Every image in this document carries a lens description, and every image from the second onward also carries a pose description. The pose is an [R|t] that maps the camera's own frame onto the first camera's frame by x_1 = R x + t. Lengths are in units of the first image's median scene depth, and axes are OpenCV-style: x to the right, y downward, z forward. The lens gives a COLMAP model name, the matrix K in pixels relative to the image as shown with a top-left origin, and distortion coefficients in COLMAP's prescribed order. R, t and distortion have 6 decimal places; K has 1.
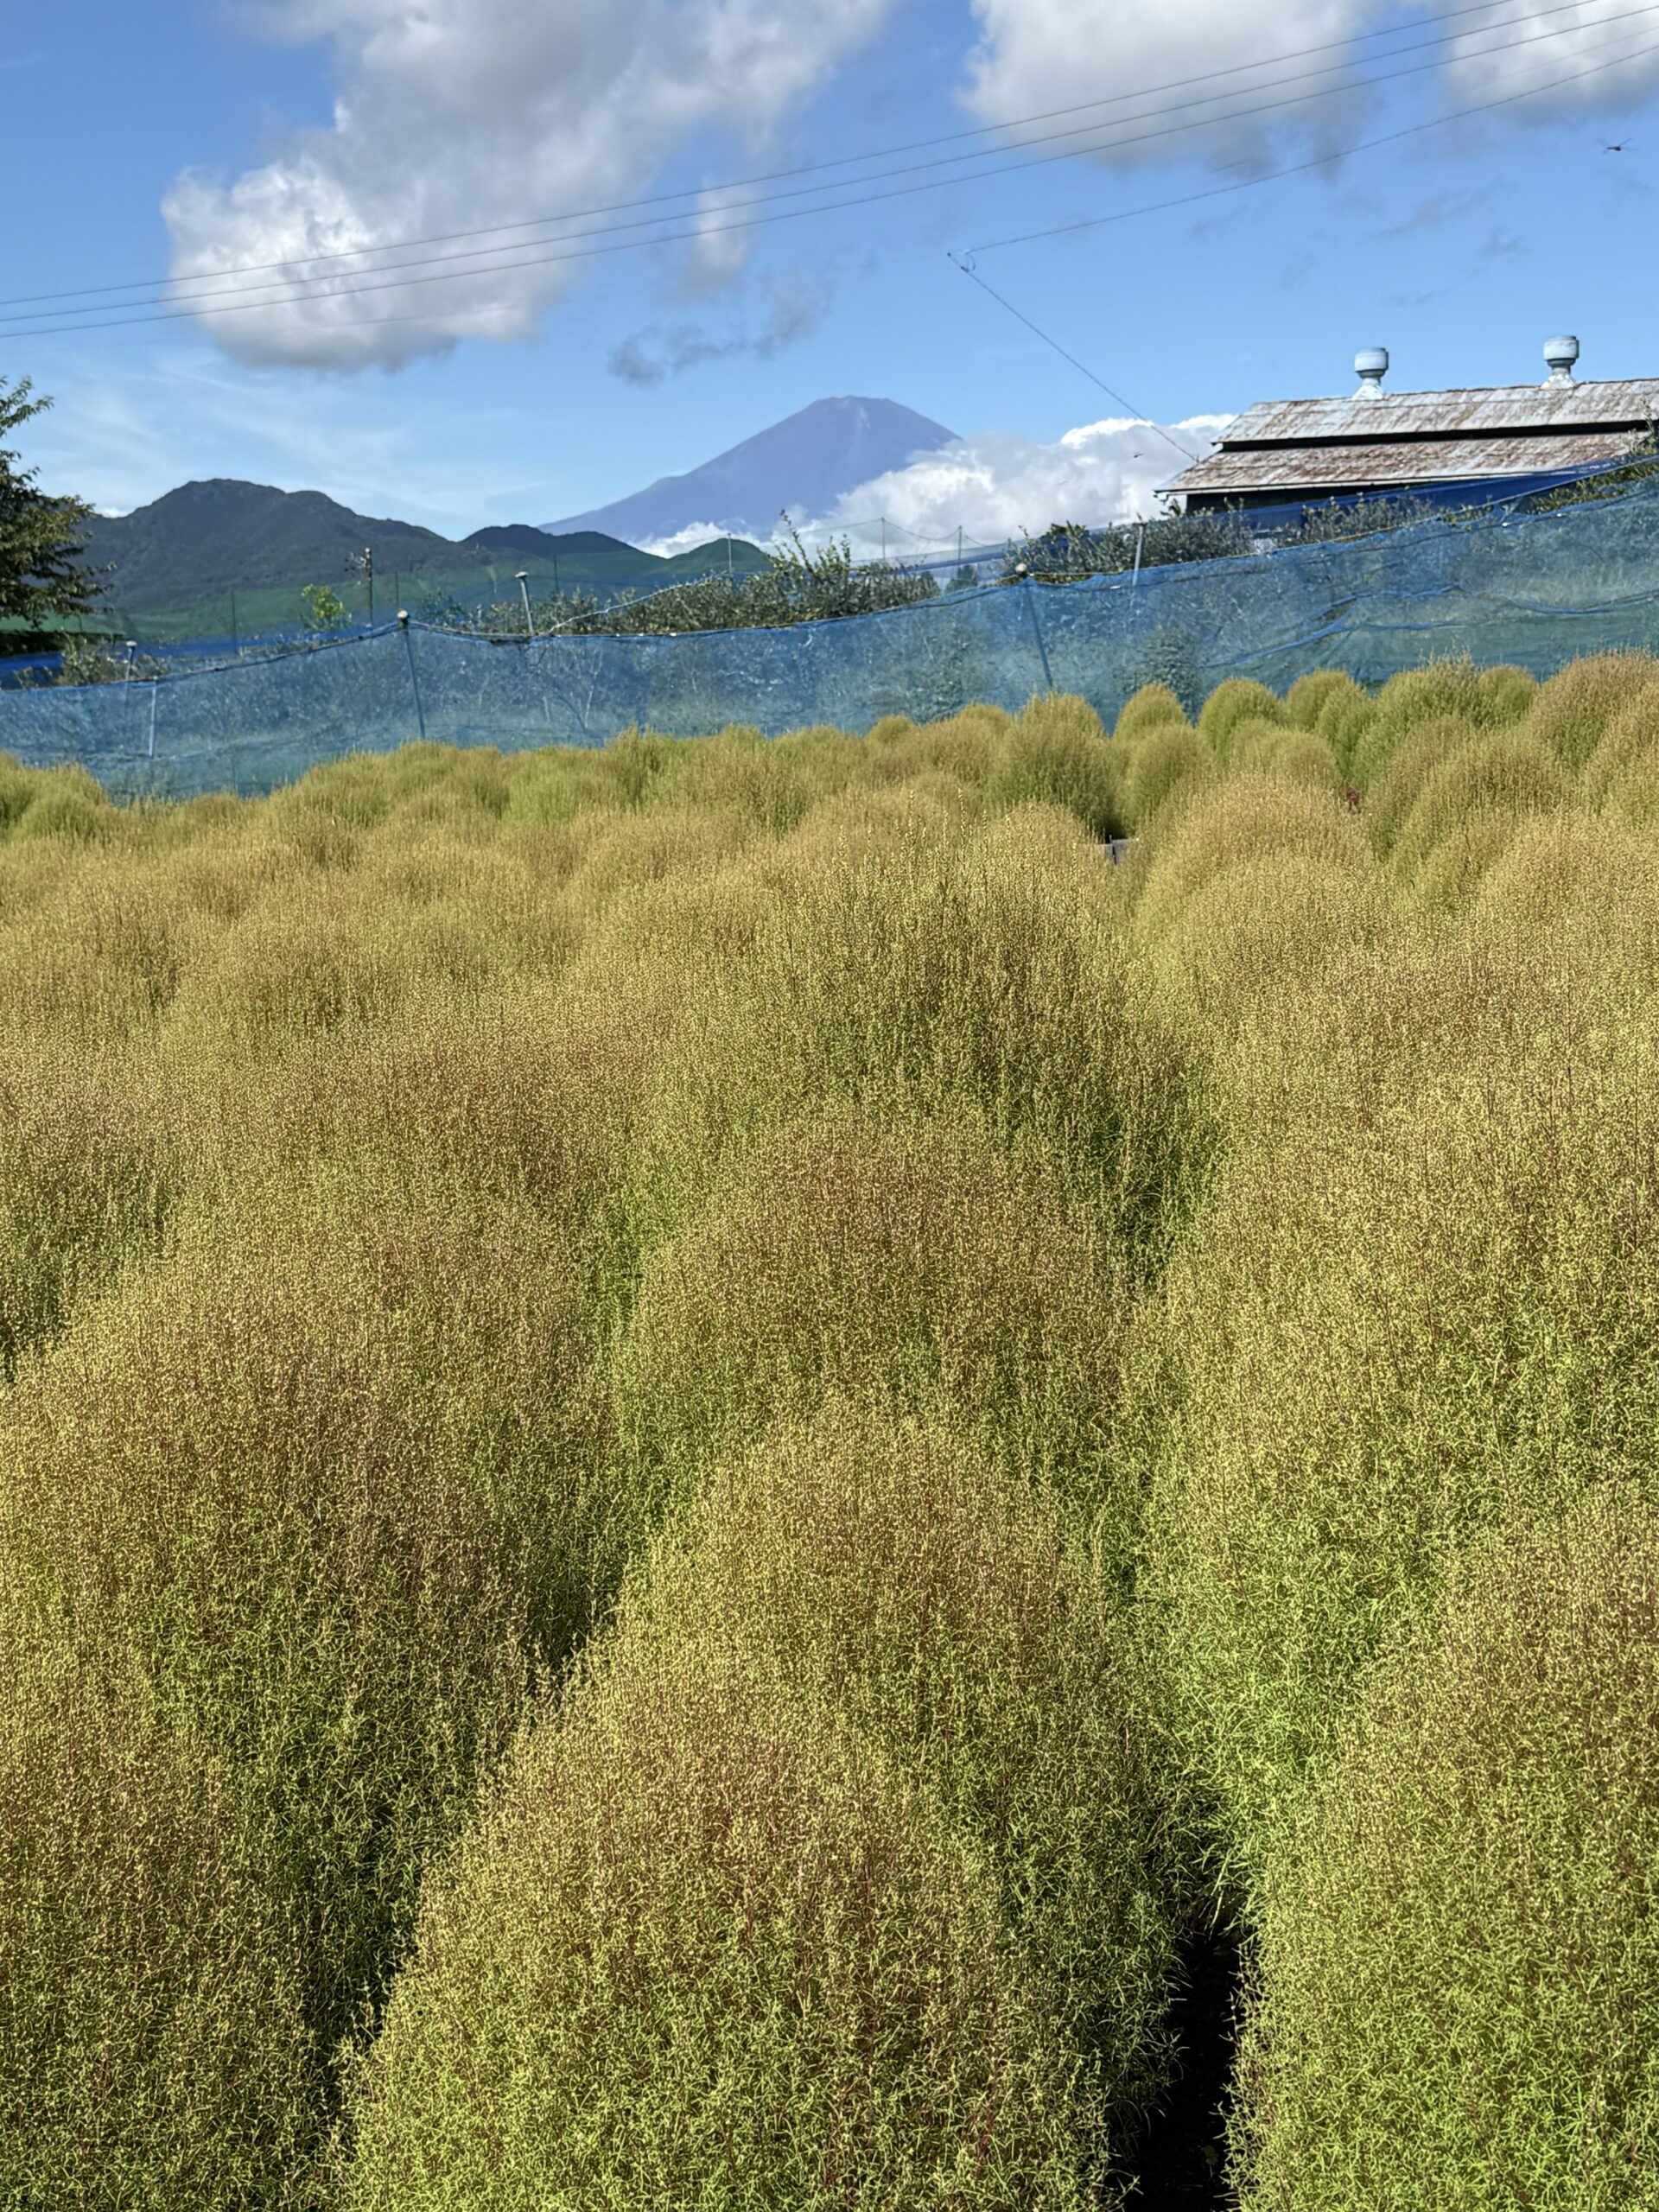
lens RADIAL K [[3064.2, 0, 829.5], [0, 3064.2, 1106.0], [0, 0, 1]] dist [0.182242, 0.010216]
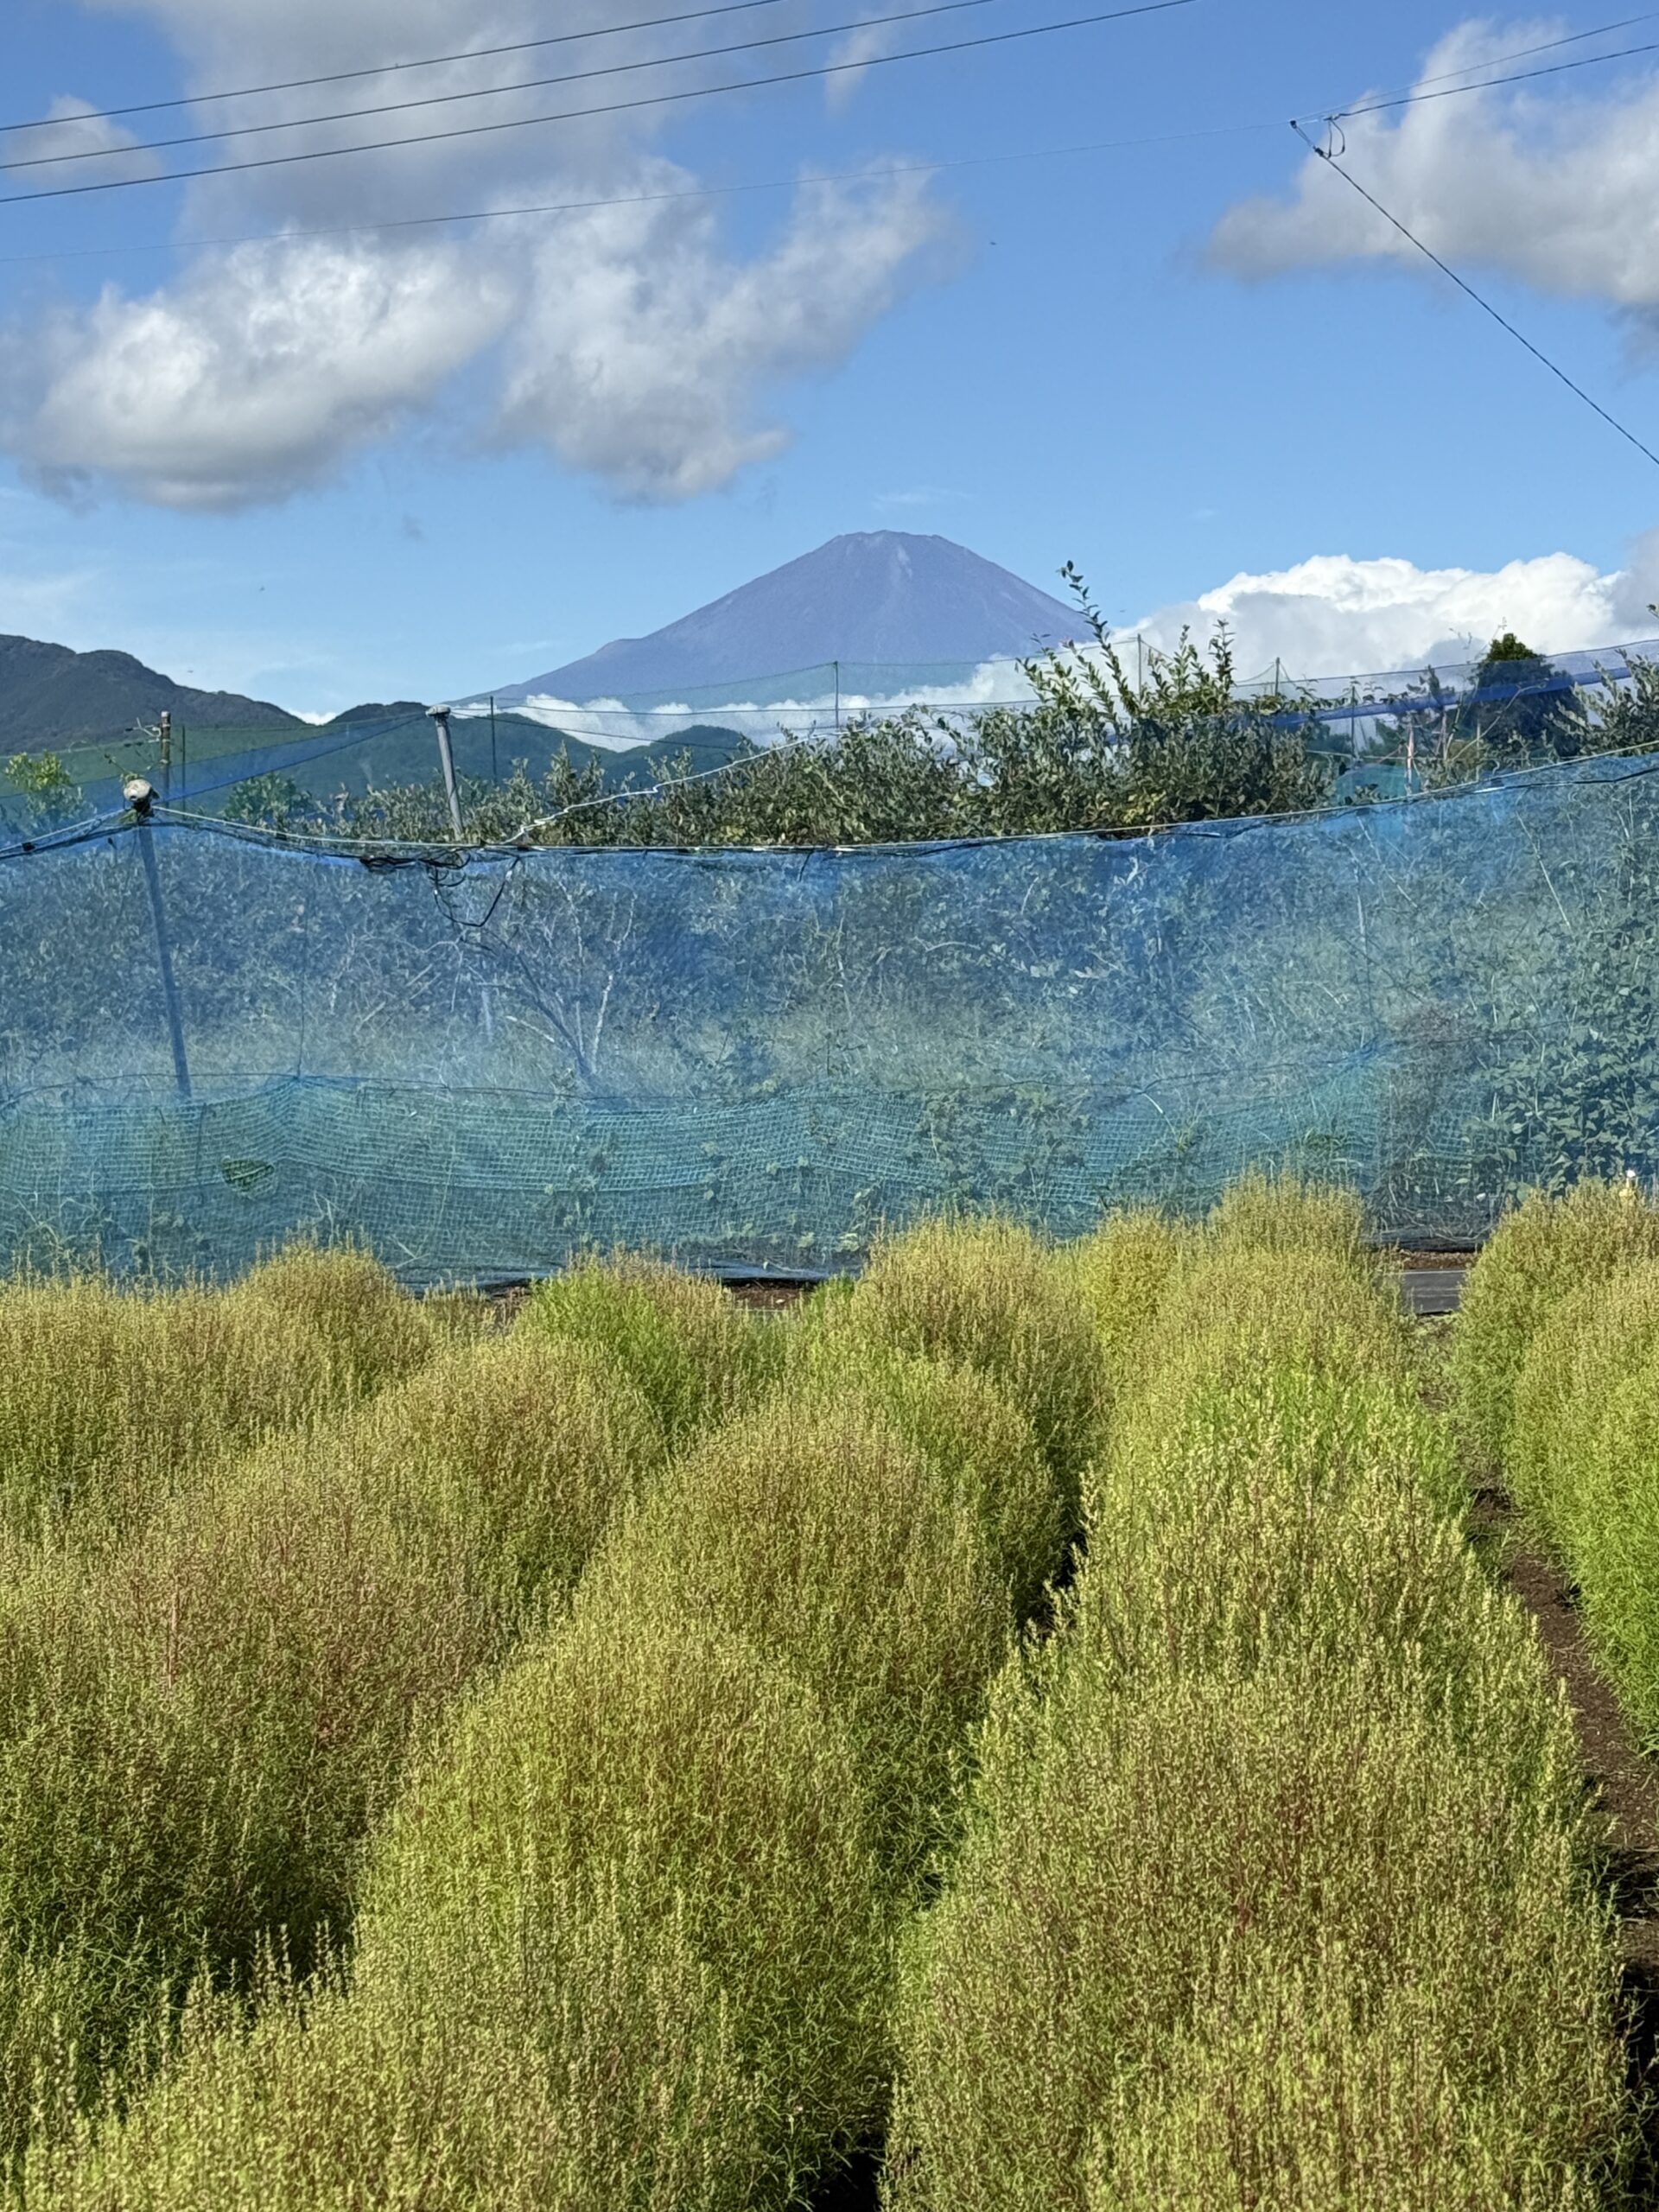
lens RADIAL K [[4346.4, 0, 829.5], [0, 4346.4, 1106.0], [0, 0, 1]] dist [0.022571, 0.011667]
pose [[0.999844, 0.017657, -0.000294, -0.041562], [-0.017604, 0.995229, -0.095964, -0.056583], [-0.001402, 0.095954, 0.995385, 0.378546]]
